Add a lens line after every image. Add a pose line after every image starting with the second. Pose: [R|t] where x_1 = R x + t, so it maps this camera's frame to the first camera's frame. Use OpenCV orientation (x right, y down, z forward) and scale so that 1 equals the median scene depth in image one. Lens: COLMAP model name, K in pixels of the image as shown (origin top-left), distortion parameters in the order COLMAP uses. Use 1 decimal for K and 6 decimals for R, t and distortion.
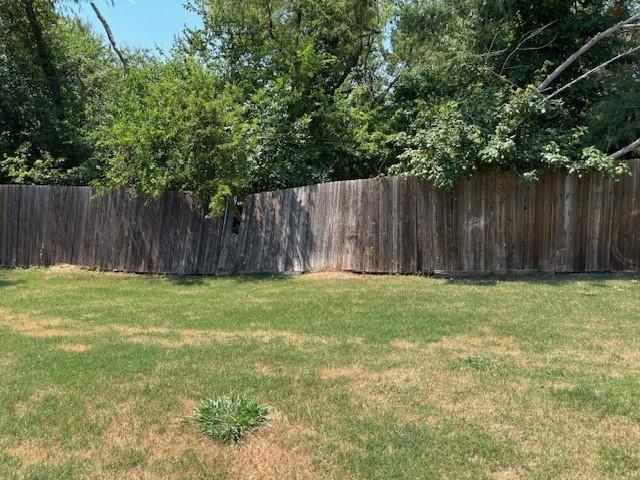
lens RADIAL K [[501.6, 0, 320.0], [0, 501.6, 240.0], [0, 0, 1]] dist [0.051437, -0.001552]
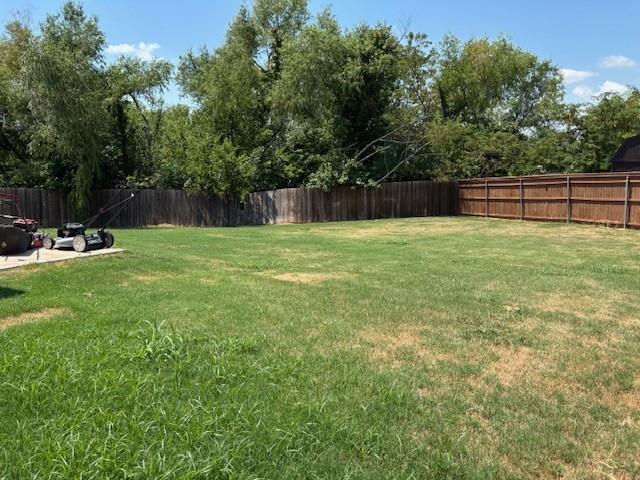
lens RADIAL K [[501.6, 0, 320.0], [0, 501.6, 240.0], [0, 0, 1]] dist [0.051437, -0.001552]
pose [[0.956450, -0.020030, 0.291210, -0.578009], [0.021890, 0.999755, -0.003131, 0.166601], [-0.291076, 0.009369, 0.956654, -1.594649]]
